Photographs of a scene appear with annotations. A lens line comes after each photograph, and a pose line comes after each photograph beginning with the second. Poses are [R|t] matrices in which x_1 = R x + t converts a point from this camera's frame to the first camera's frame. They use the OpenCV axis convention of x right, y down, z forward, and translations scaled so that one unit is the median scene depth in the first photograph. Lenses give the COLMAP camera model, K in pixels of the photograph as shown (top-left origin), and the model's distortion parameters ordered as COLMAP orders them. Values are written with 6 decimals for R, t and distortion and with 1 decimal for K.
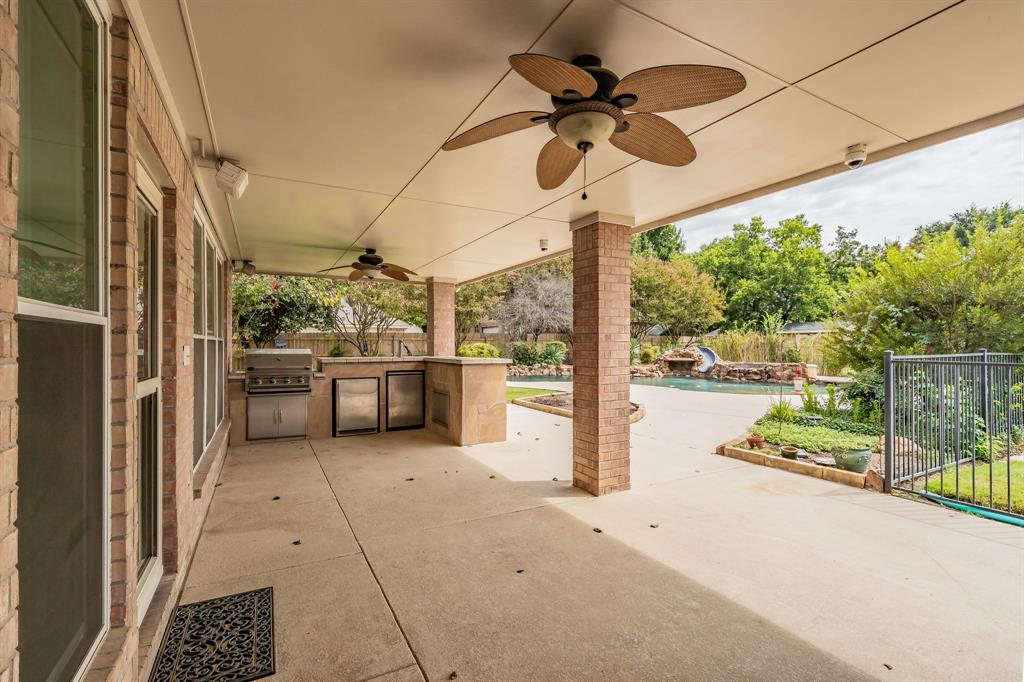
lens RADIAL K [[466.6, 0, 512.0], [0, 466.6, 341.0], [0, 0, 1]] dist [-0.000528, -0.000008]
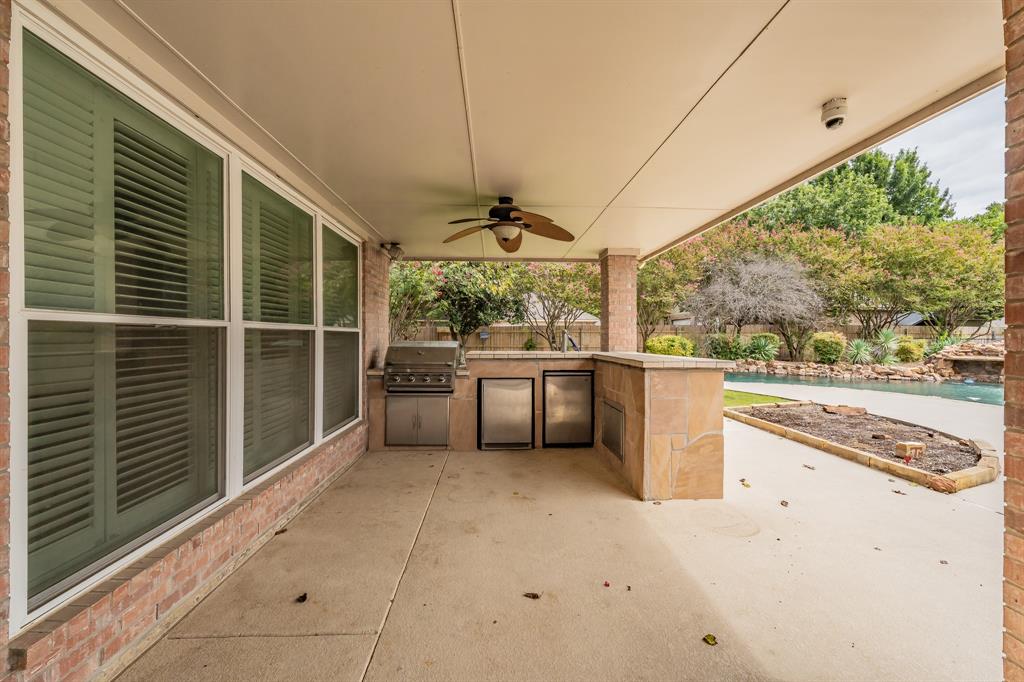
lens RADIAL K [[381.1, 0, 512.0], [0, 381.1, 341.0], [0, 0, 1]] dist [-0.001157, -0.000126]
pose [[0.896855, 0.005319, -0.442292, -0.025594], [0.002424, 0.999854, 0.016941, 0.003412], [0.442318, -0.016266, 0.896711, 0.291769]]
